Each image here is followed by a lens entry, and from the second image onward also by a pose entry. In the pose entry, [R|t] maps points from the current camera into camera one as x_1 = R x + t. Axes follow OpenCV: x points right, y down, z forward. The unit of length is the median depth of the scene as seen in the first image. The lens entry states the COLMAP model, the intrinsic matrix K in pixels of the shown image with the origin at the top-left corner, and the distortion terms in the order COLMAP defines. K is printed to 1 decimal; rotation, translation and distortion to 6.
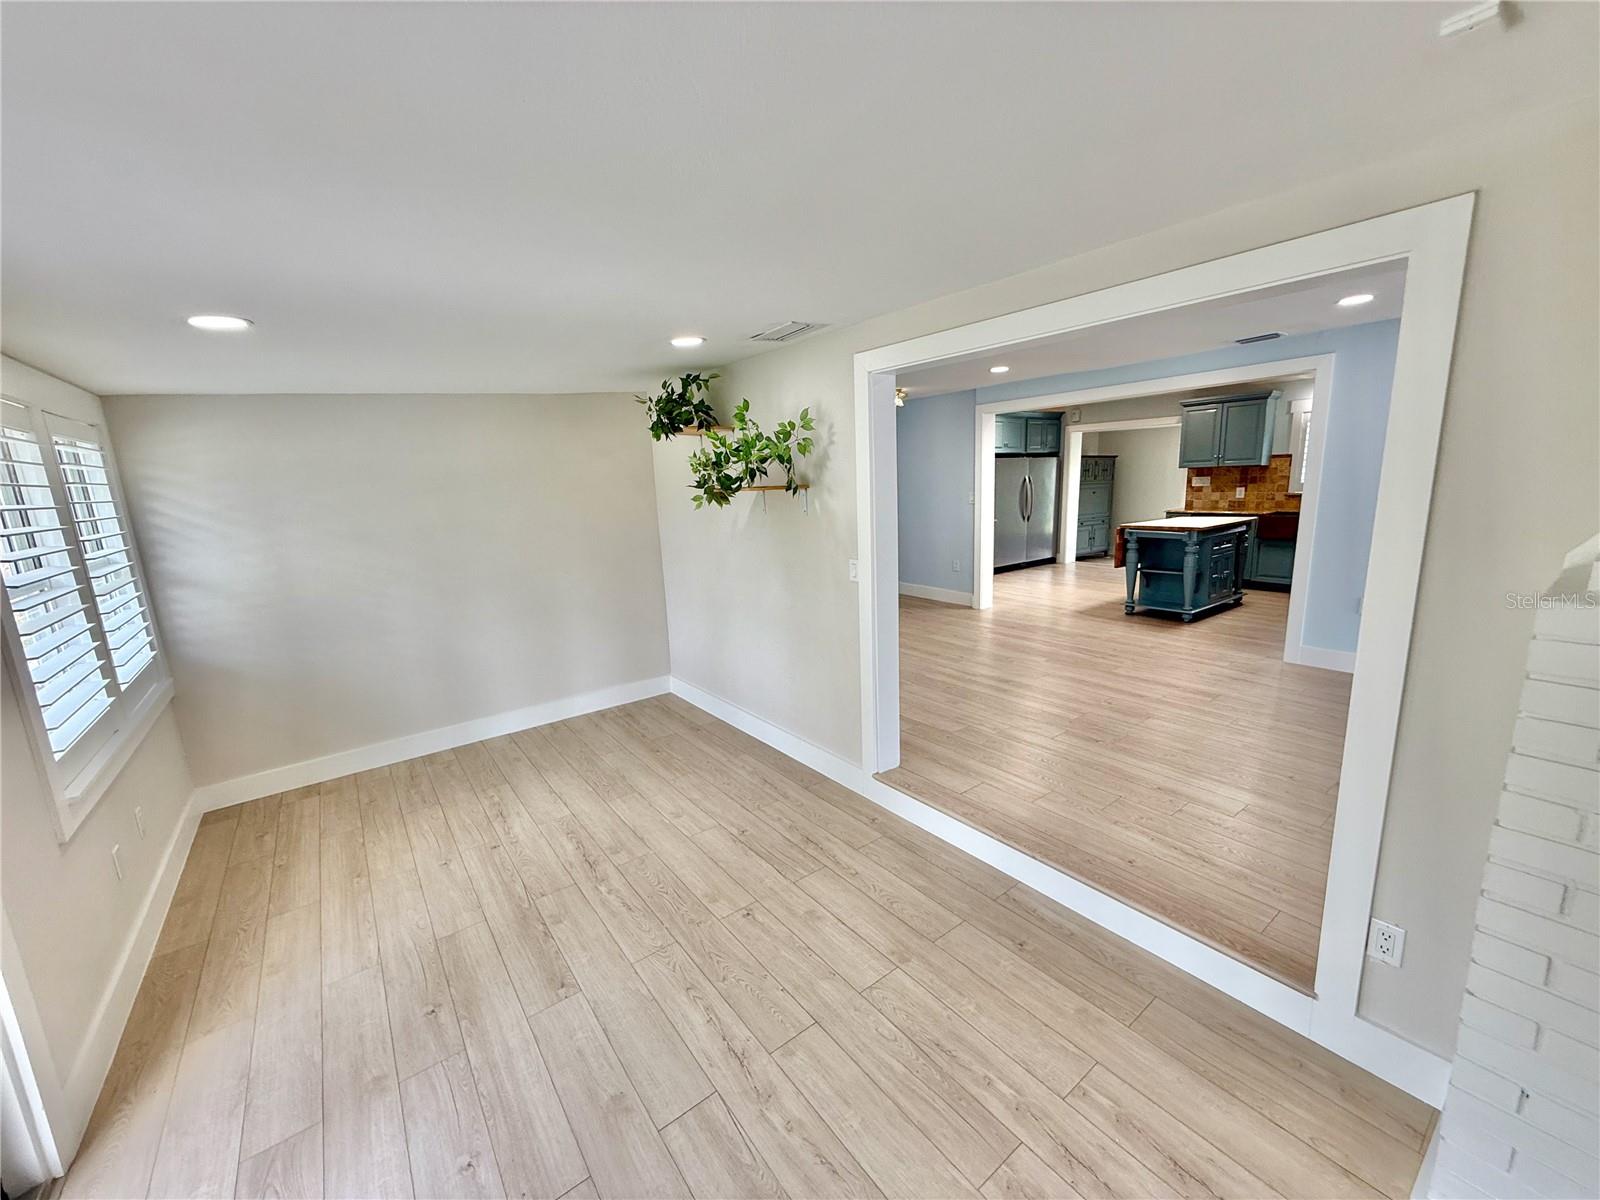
lens RADIAL K [[641.6, 0, 798.7], [0, 641.6, 605.5], [0, 0, 1]] dist [0.003006, -0.000933]
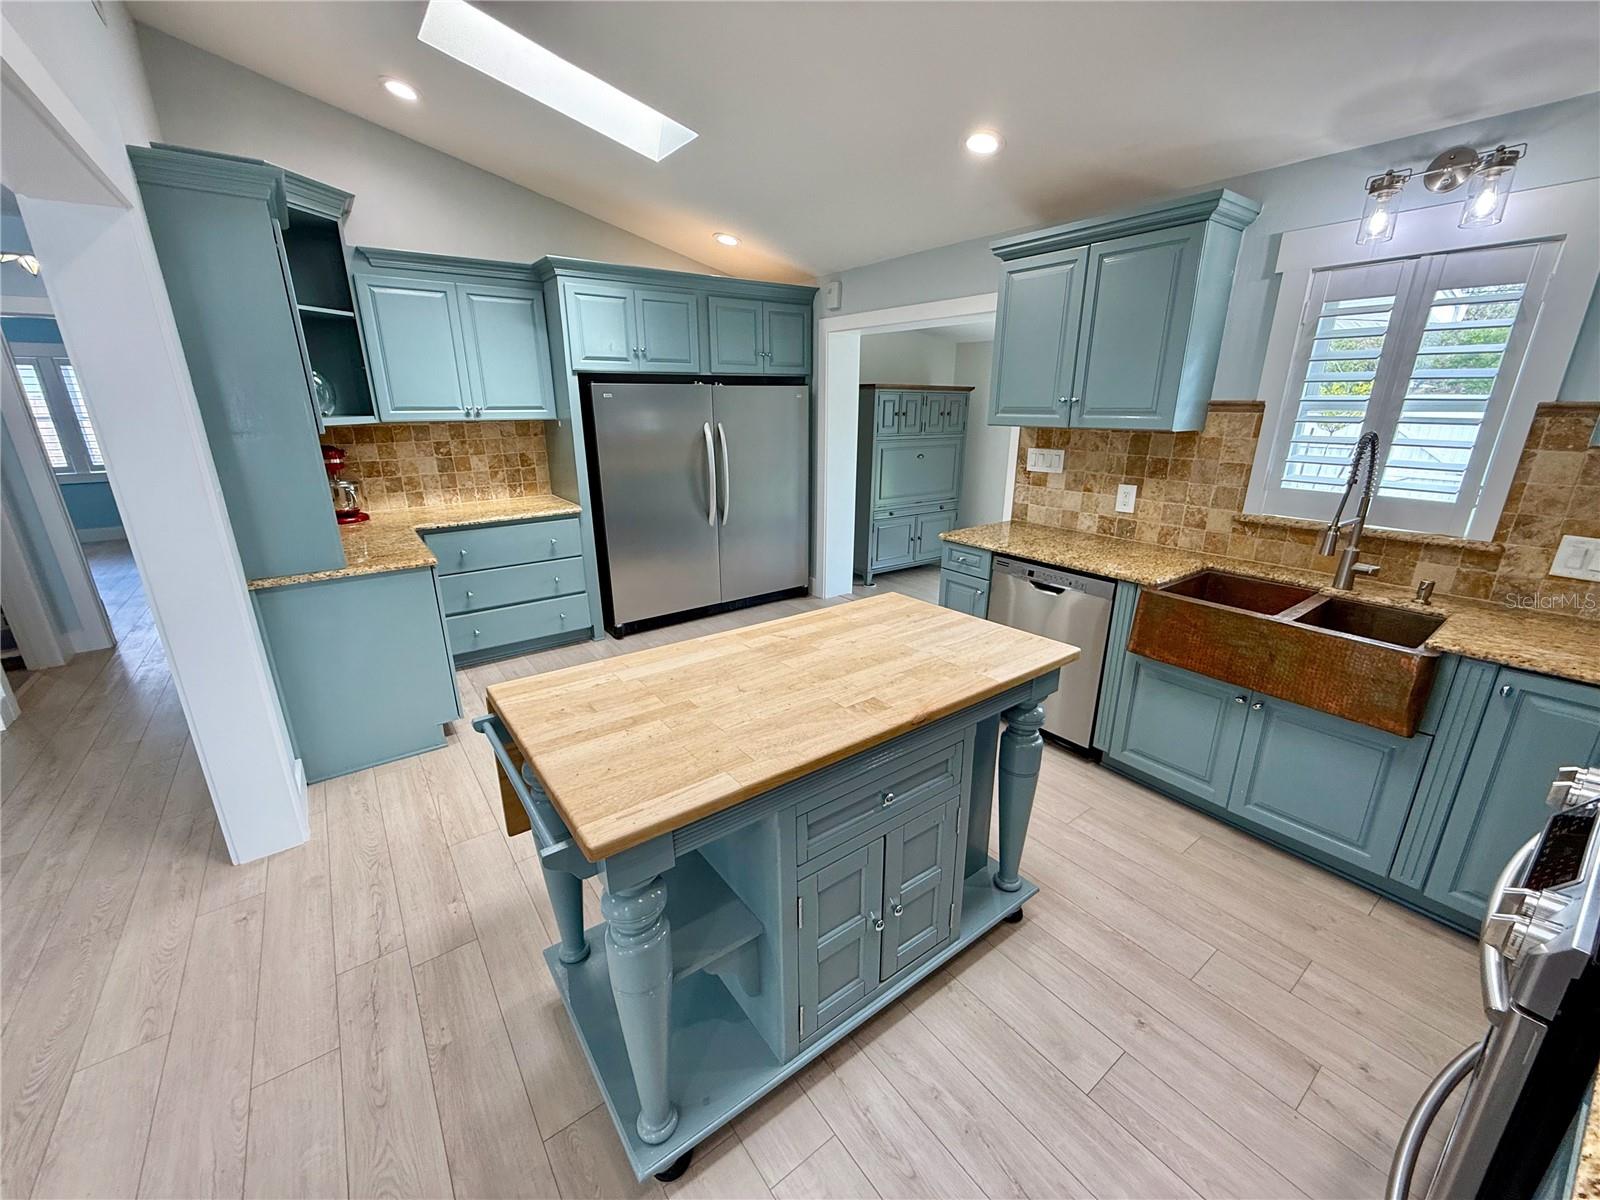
lens RADIAL K [[641.6, 0, 793.6], [0, 641.6, 606.1], [0, 0, 1]] dist [0.003006, -0.000933]
pose [[0.998993, 0.040570, -0.019168, 0.488902], [-0.038012, 0.992174, 0.118932, -0.147007], [0.023843, -0.118084, 0.992717, 0.594366]]
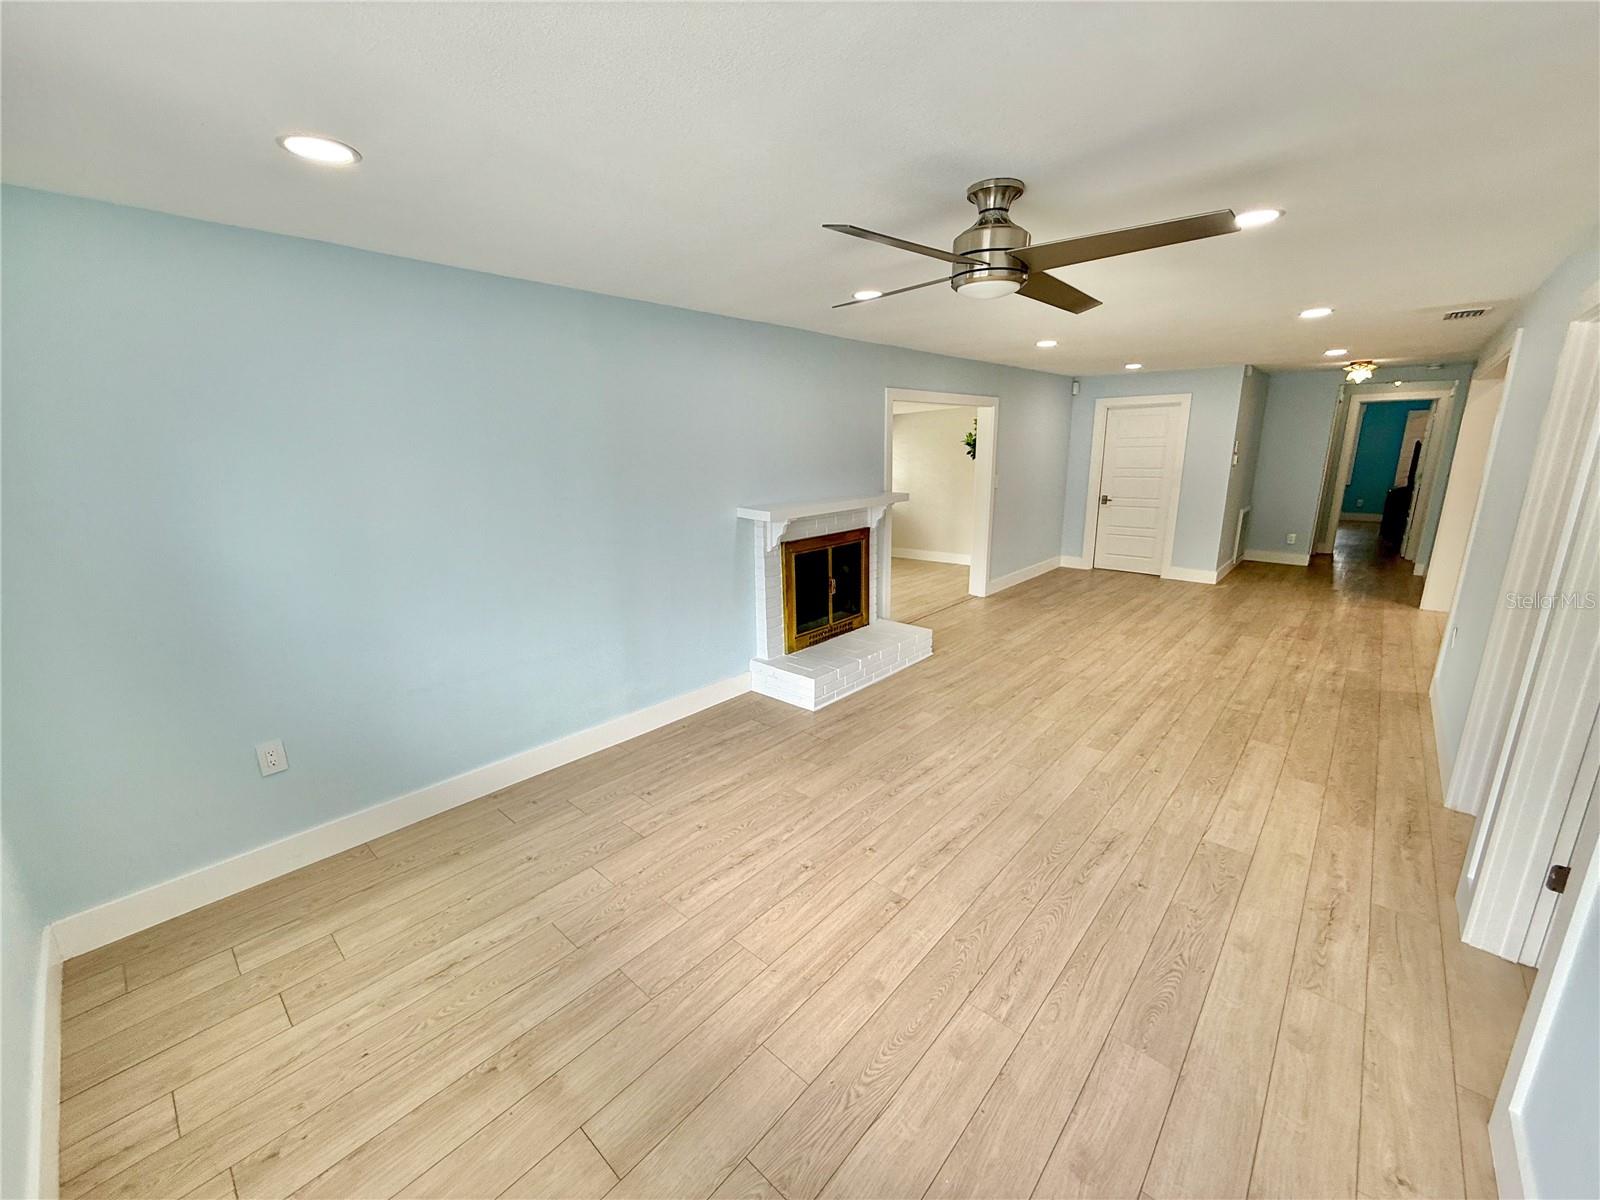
lens RADIAL K [[641.6, 0, 795.6], [0, 641.6, 602.3], [0, 0, 1]] dist [0.003006, -0.000933]
pose [[0.174864, 0.267675, -0.947509, 0.823877], [-0.180658, 0.954720, 0.236372, -0.046457], [0.967877, 0.129842, 0.215304, -0.012594]]
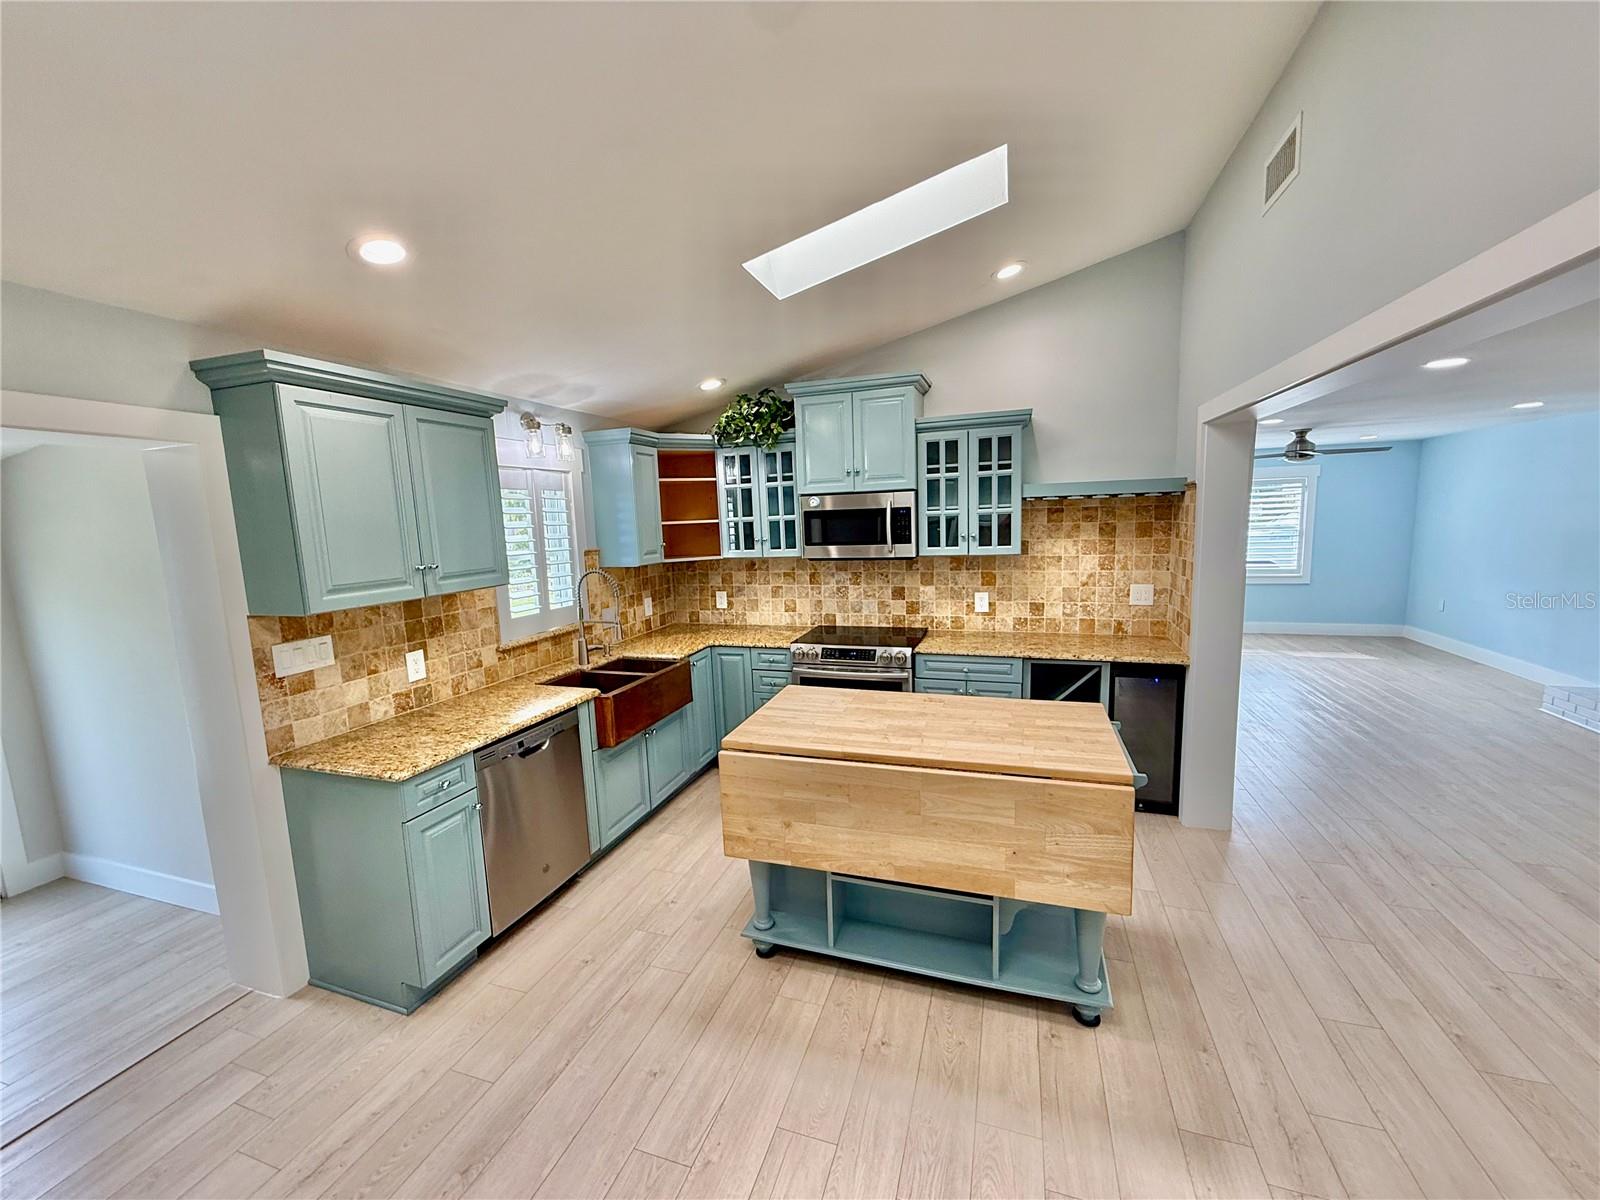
lens RADIAL K [[641.6, 0, 804.1], [0, 641.6, 601.0], [0, 0, 1]] dist [0.003006, -0.000933]
pose [[-0.556592, -0.056408, 0.828869, 0.269062], [0.212370, 0.954885, 0.207593, -0.233474], [-0.803184, 0.291571, -0.519502, 0.981870]]
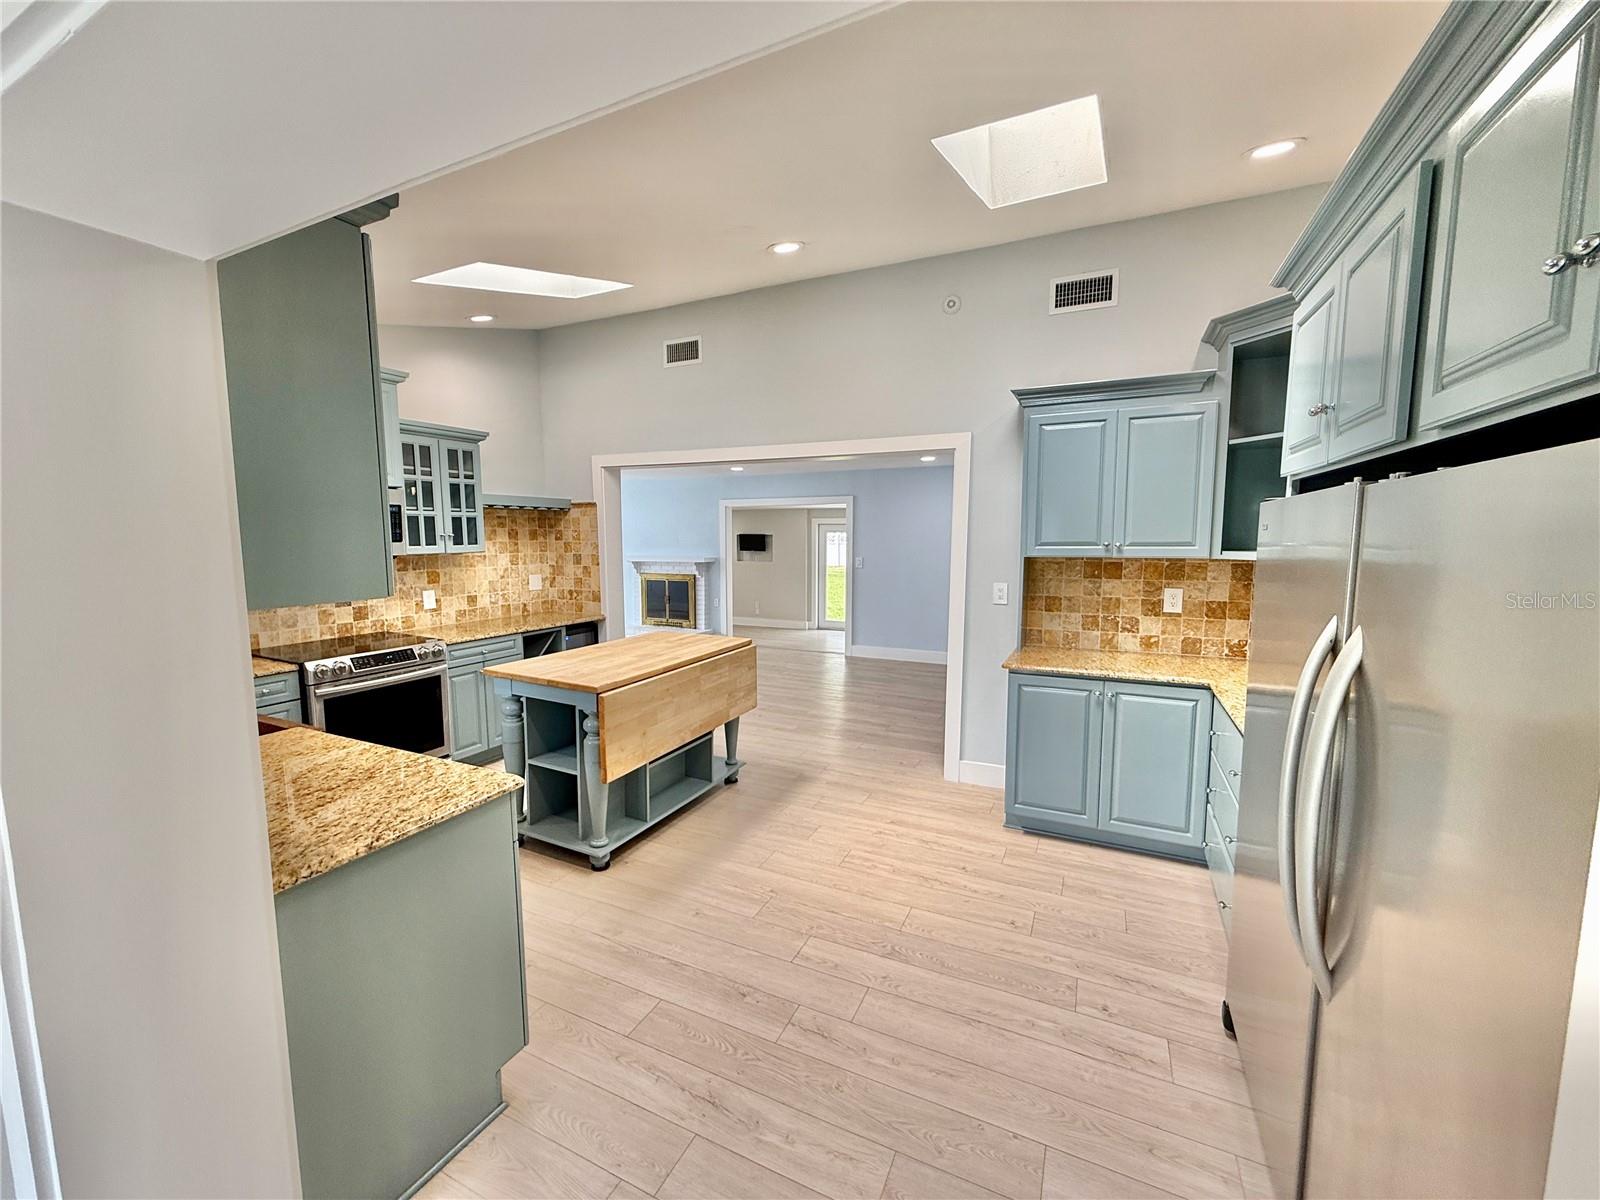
lens RADIAL K [[641.6, 0, 798.8], [0, 641.6, 598.9], [0, 0, 1]] dist [0.003006, -0.000933]
pose [[-0.889070, 0.081840, -0.450396, 0.584582], [-0.057776, 0.955960, 0.287753, -0.272496], [0.454111, 0.281855, -0.845187, 1.209257]]
